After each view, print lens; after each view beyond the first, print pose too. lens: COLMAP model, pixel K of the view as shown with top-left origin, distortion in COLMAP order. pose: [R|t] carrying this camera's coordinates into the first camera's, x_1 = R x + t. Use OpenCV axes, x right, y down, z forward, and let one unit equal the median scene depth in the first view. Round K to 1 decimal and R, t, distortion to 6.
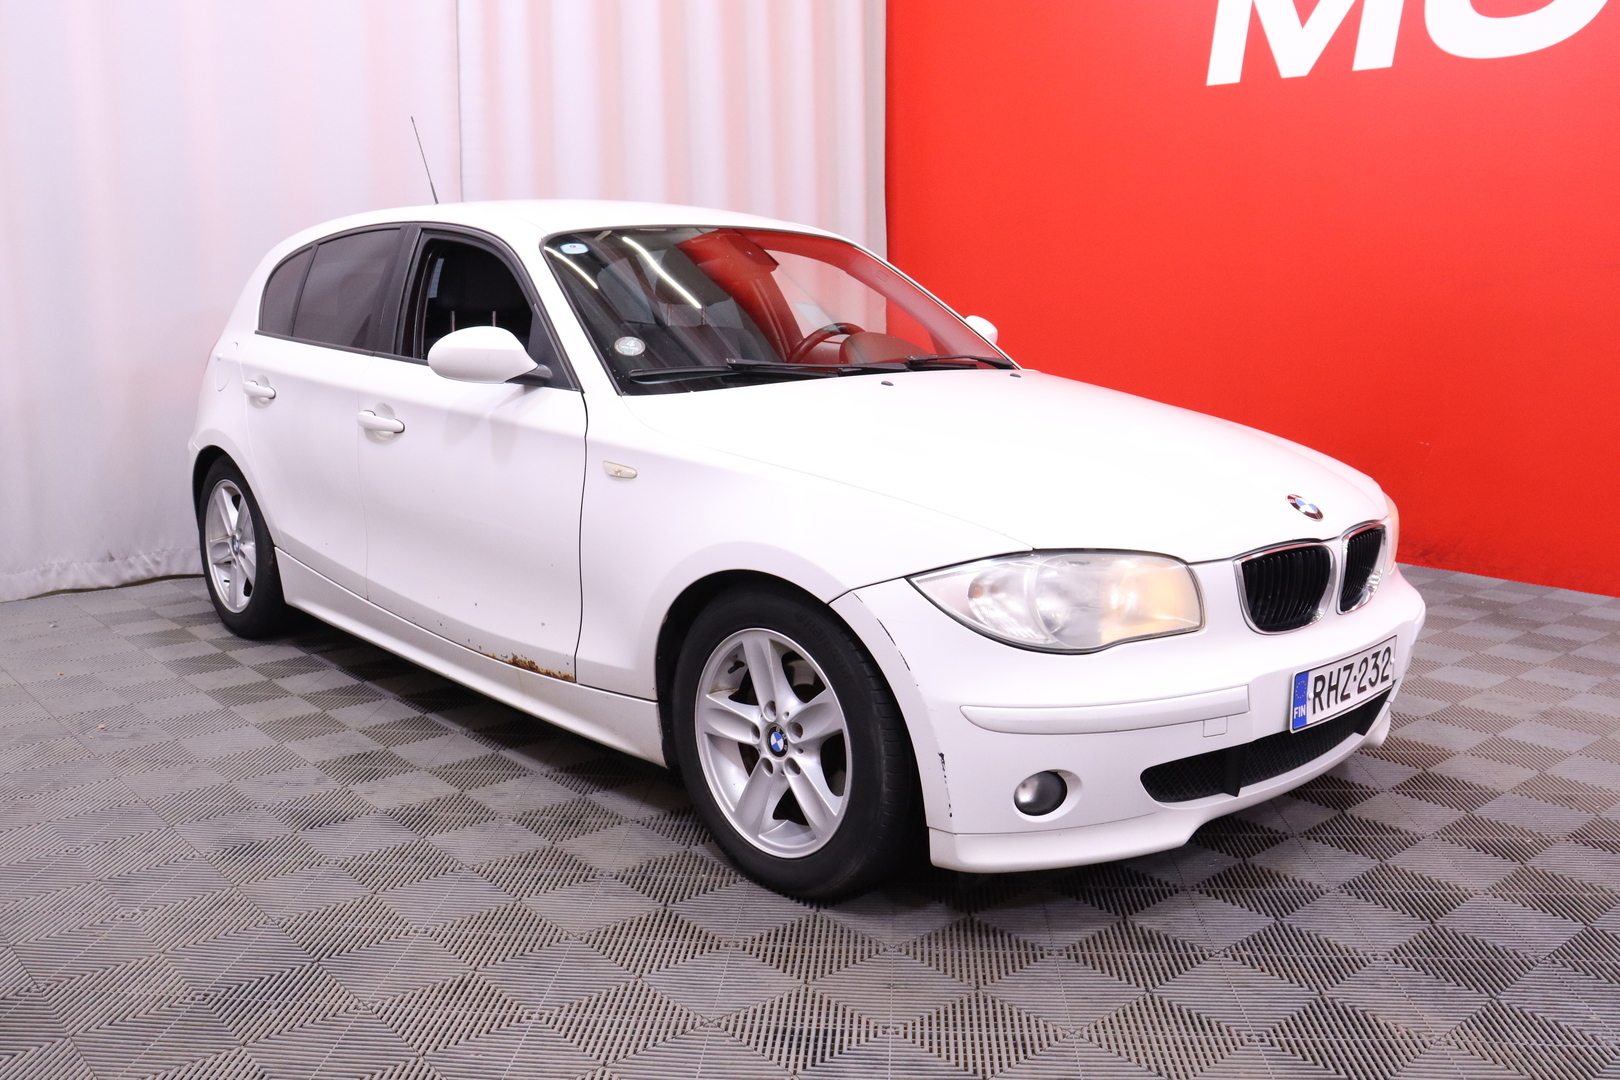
lens RADIAL K [[1471.5, 0, 810.0], [0, 1471.5, 540.0], [0, 0, 1]] dist [-0.131947, 0.003320]
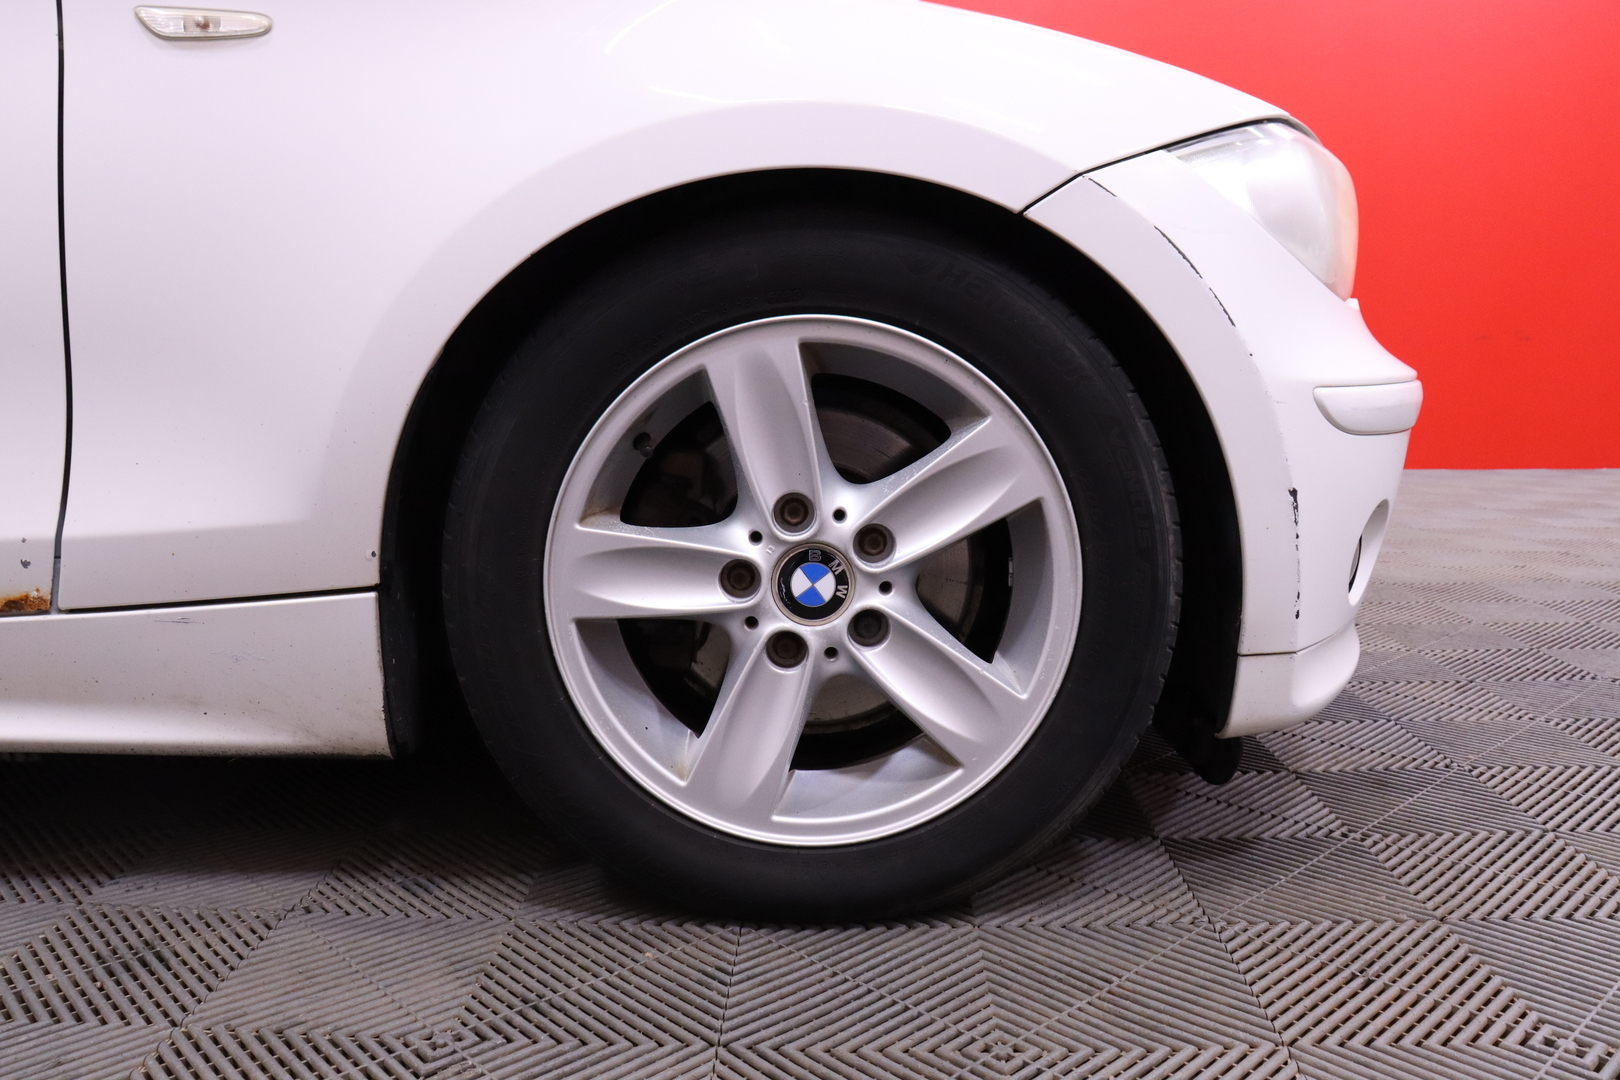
lens RADIAL K [[1311.7, 0, 810.0], [0, 1311.7, 540.0], [0, 0, 1]] dist [-0.179639, 0.145968]
pose [[0.682374, -0.113607, 0.722122, -0.299965], [0.138982, 0.989994, 0.024418, 0.113734], [-0.717670, 0.083700, 0.691335, 0.723382]]
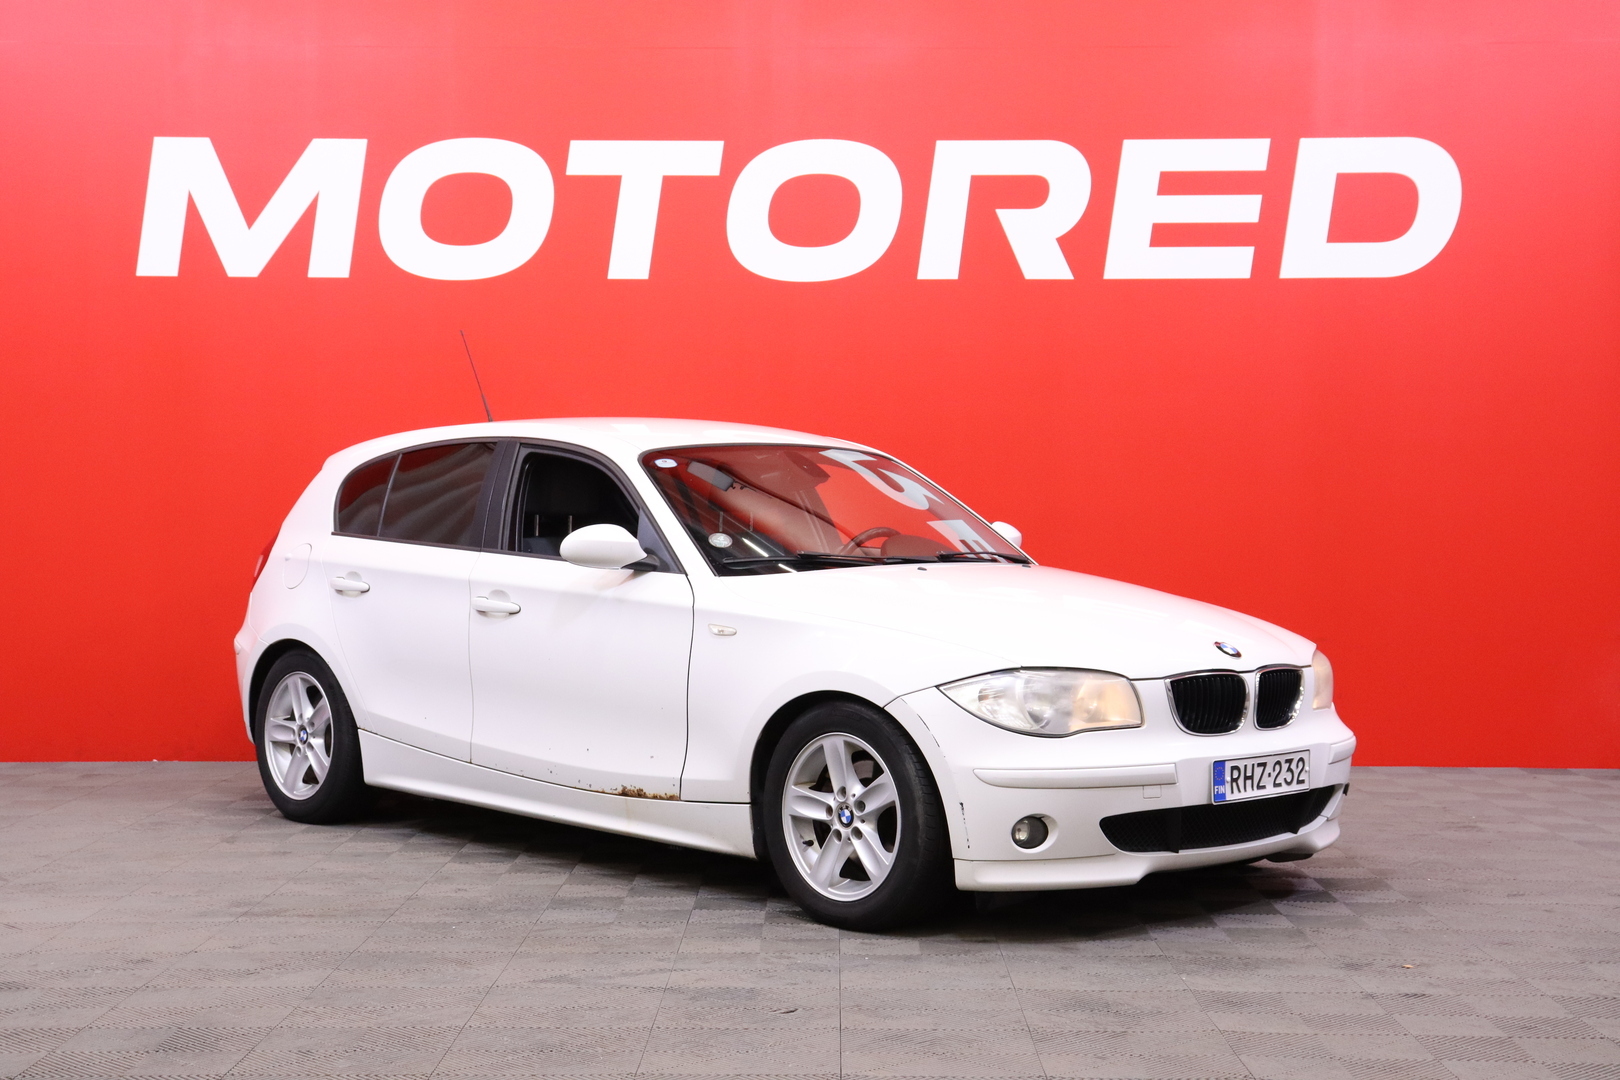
lens RADIAL K [[2508.9, 0, 810.0], [0, 2508.9, 540.0], [0, 0, 1]] dist [-0.029106, -0.040244]
pose [[0.999962, -0.000049, 0.008747, -0.076087], [0.001414, 0.987723, -0.156206, 0.247513], [-0.008632, 0.156212, 0.987686, -1.372781]]
